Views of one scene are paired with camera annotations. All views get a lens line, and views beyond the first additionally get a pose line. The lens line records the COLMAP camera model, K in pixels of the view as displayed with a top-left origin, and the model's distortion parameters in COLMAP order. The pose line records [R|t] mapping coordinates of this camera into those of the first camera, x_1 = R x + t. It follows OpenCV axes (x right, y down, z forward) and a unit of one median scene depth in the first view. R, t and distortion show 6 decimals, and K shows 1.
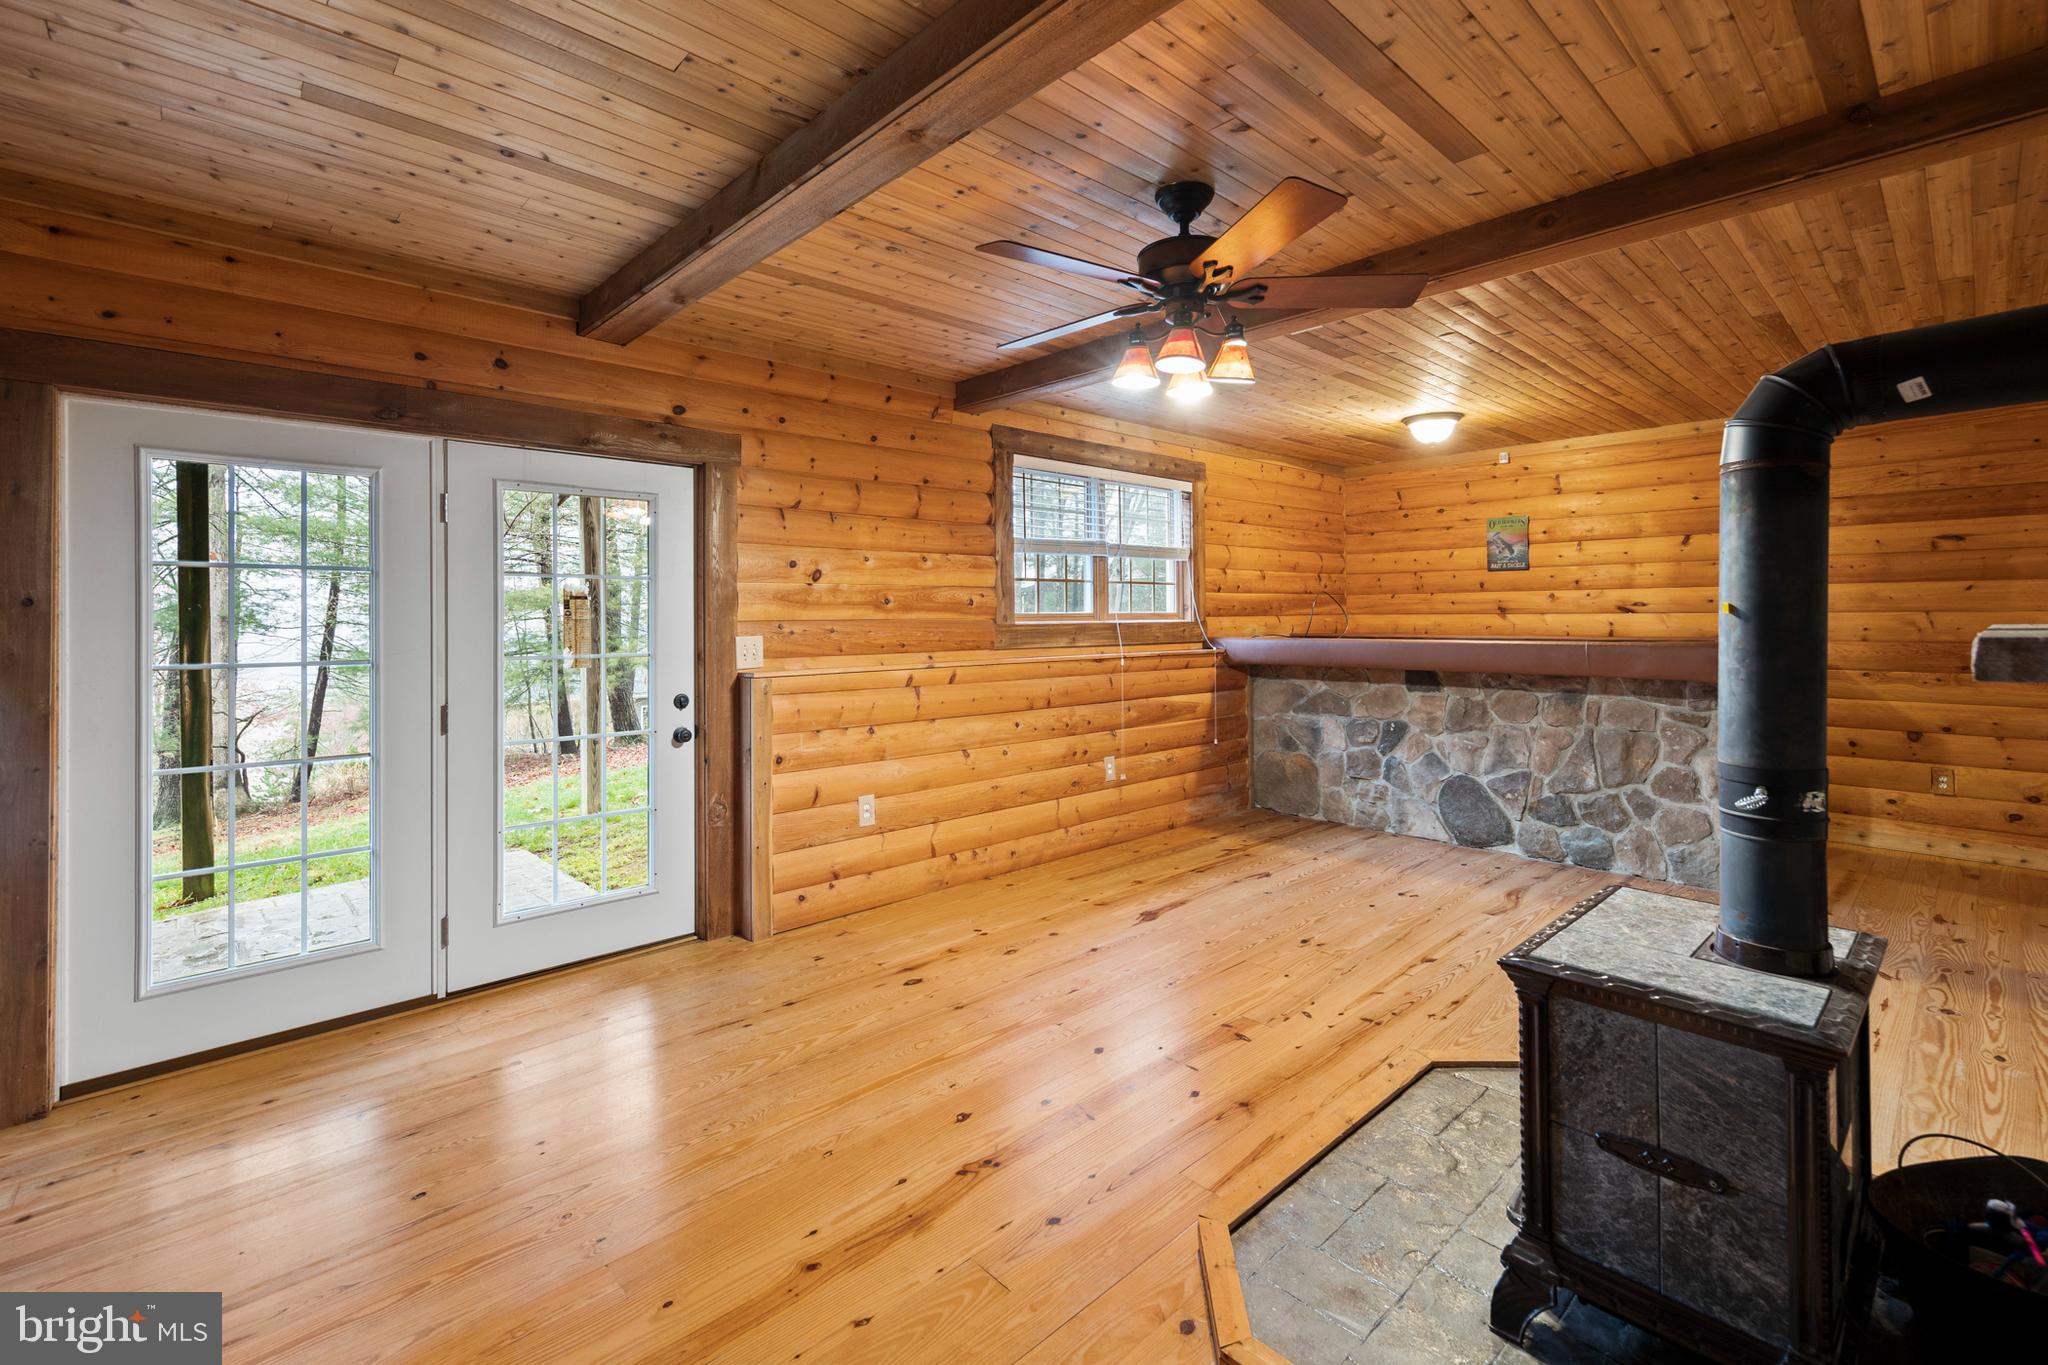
lens RADIAL K [[888.4, 0, 1021.6], [0, 888.4, 614.0], [0, 0, 1]] dist [0.004380, 0.000225]
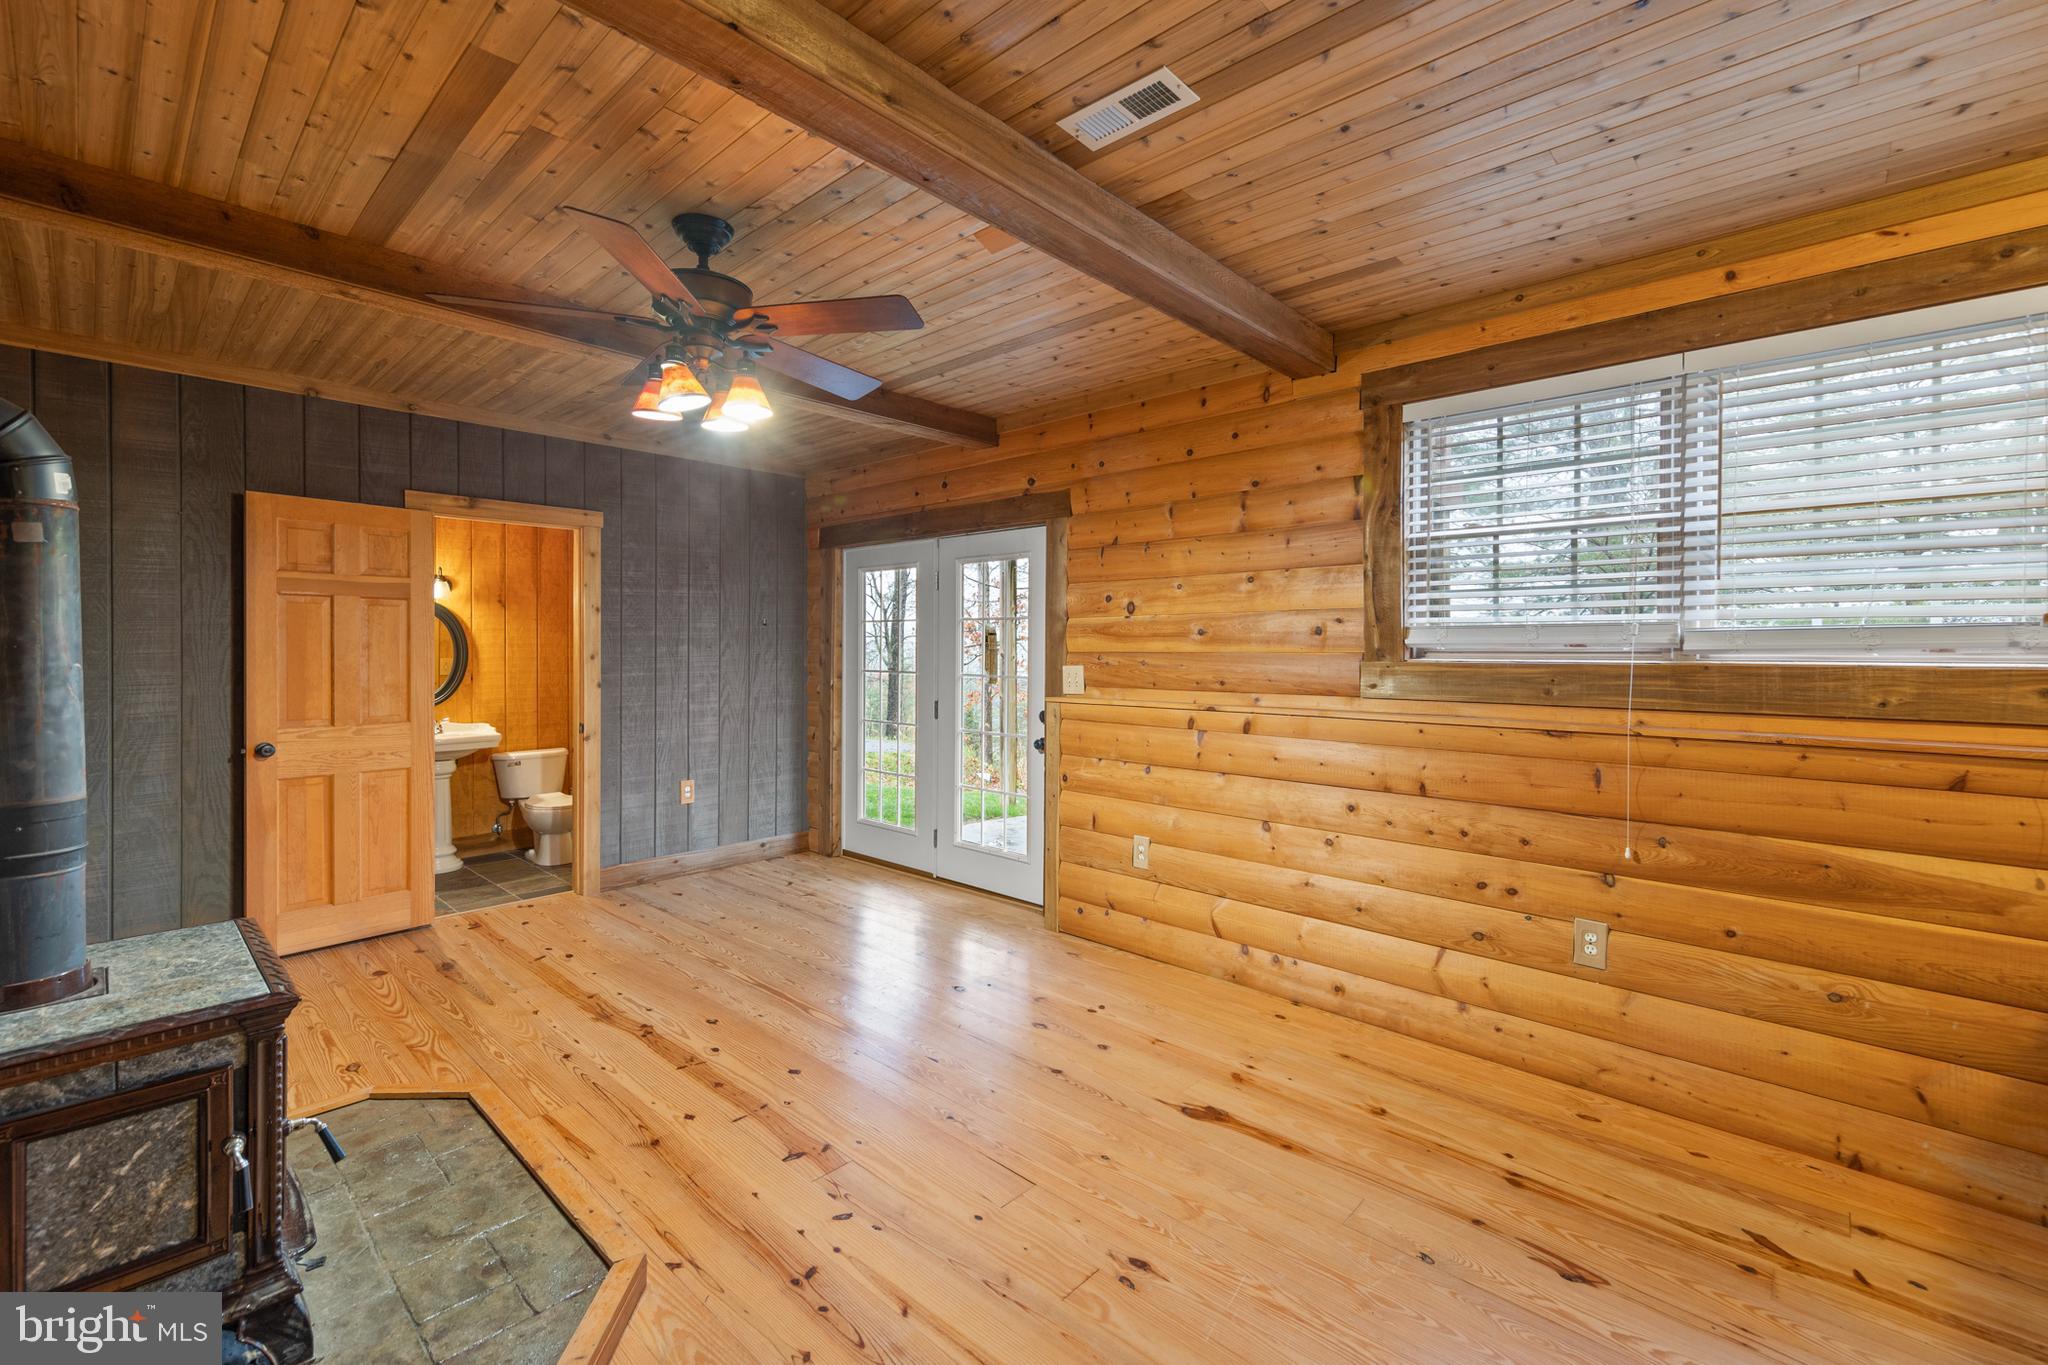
lens RADIAL K [[871.6, 0, 1023.3], [0, 871.6, 657.4], [0, 0, 1]] dist [0.003891, -0.000047]
pose [[0.074721, 0.016545, -0.997067, 0.646484], [-0.000110, 0.999862, 0.016583, -0.003084], [0.997204, -0.001130, 0.074713, 0.695546]]
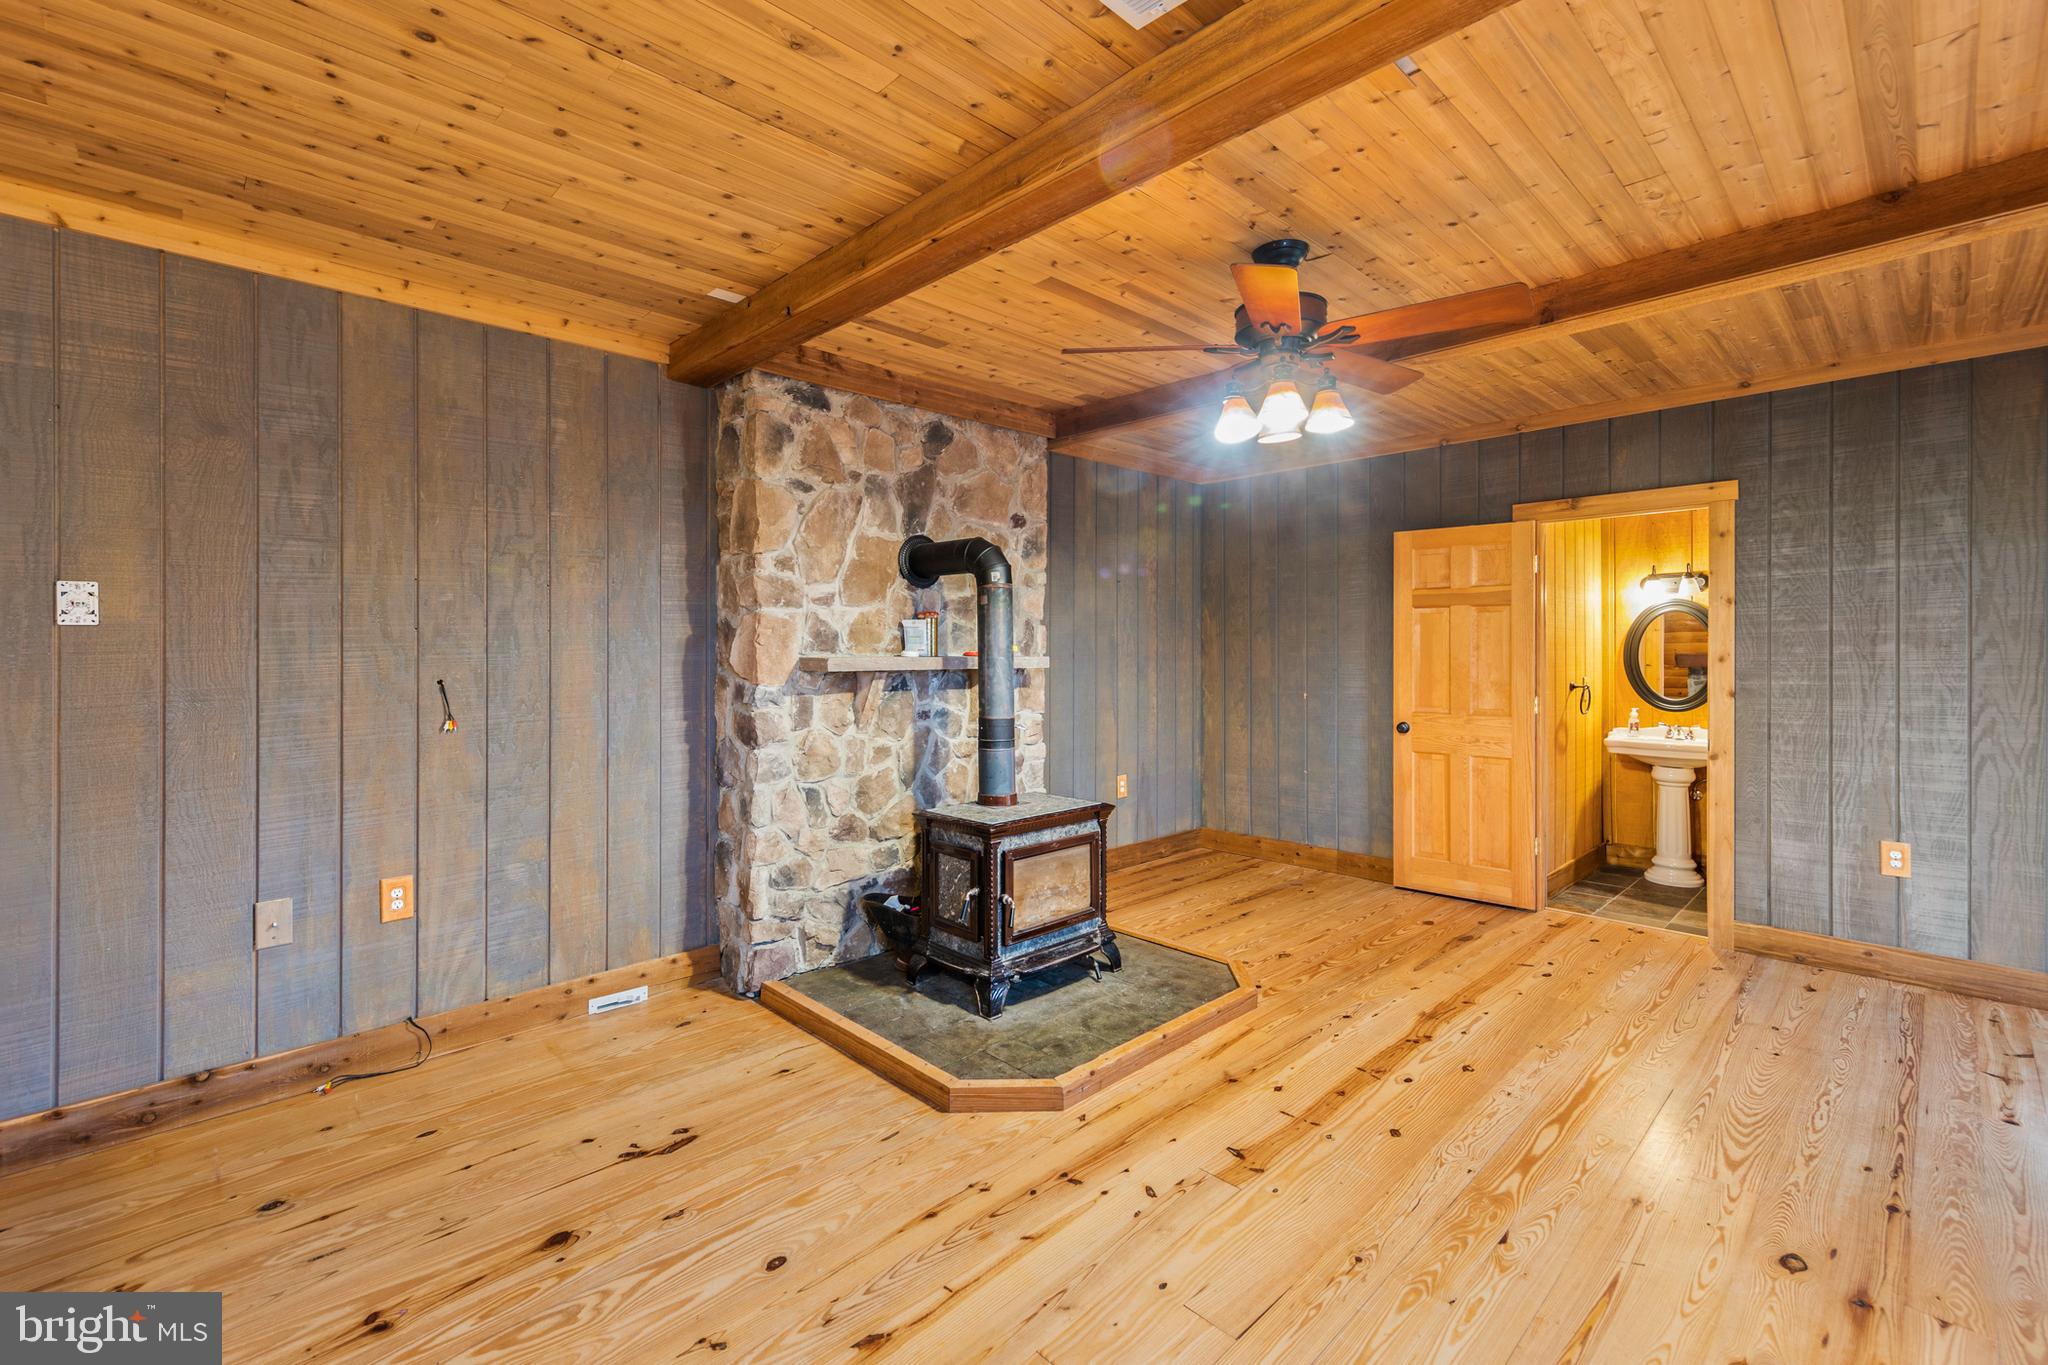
lens RADIAL K [[875.8, 0, 1022.5], [0, 875.8, 648.1], [0, 0, 1]] dist [0.003790, 0.000481]
pose [[-0.999769, 0.008266, -0.019816, 0.279096], [0.008365, 0.999953, -0.004956, 0.001394], [0.019775, -0.005120, -0.999791, 1.100417]]
